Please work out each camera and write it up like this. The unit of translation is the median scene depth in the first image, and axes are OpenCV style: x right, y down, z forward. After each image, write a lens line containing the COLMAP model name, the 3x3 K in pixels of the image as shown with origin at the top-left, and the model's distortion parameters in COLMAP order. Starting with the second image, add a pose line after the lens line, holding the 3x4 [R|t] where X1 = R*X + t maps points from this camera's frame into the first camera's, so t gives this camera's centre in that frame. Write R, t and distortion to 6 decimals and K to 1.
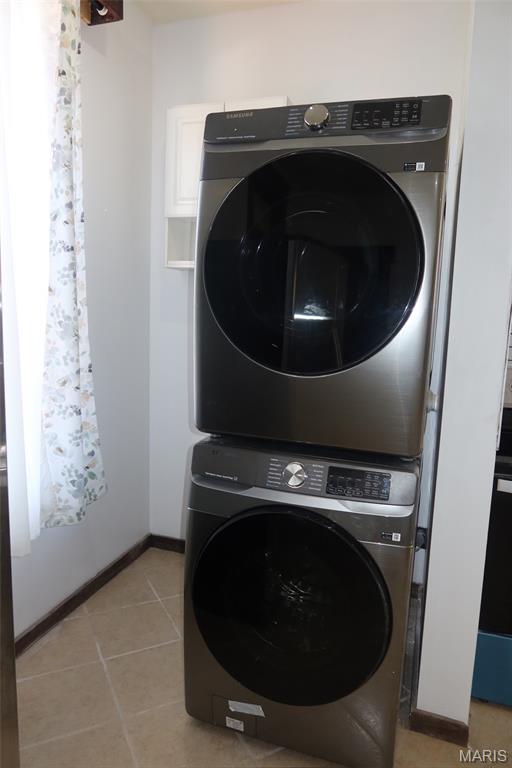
lens RADIAL K [[526.5, 0, 255.0], [0, 526.5, 382.4], [0, 0, 1]] dist [-0.025420, 0.009541]
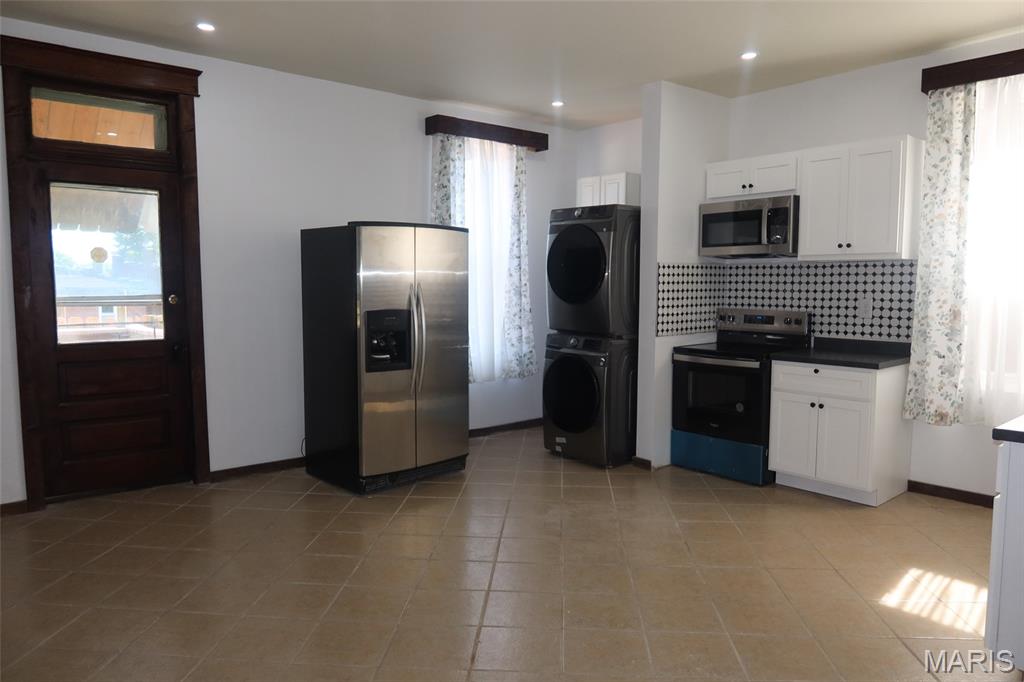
lens RADIAL K [[702.0, 0, 515.3], [0, 702.0, 342.0], [0, 0, 1]] dist [-0.025420, 0.009541]
pose [[0.857004, 0.015029, -0.515091, 1.269984], [-0.045249, 0.997908, -0.046168, 0.269888], [0.513320, 0.062874, 0.855891, -1.684809]]
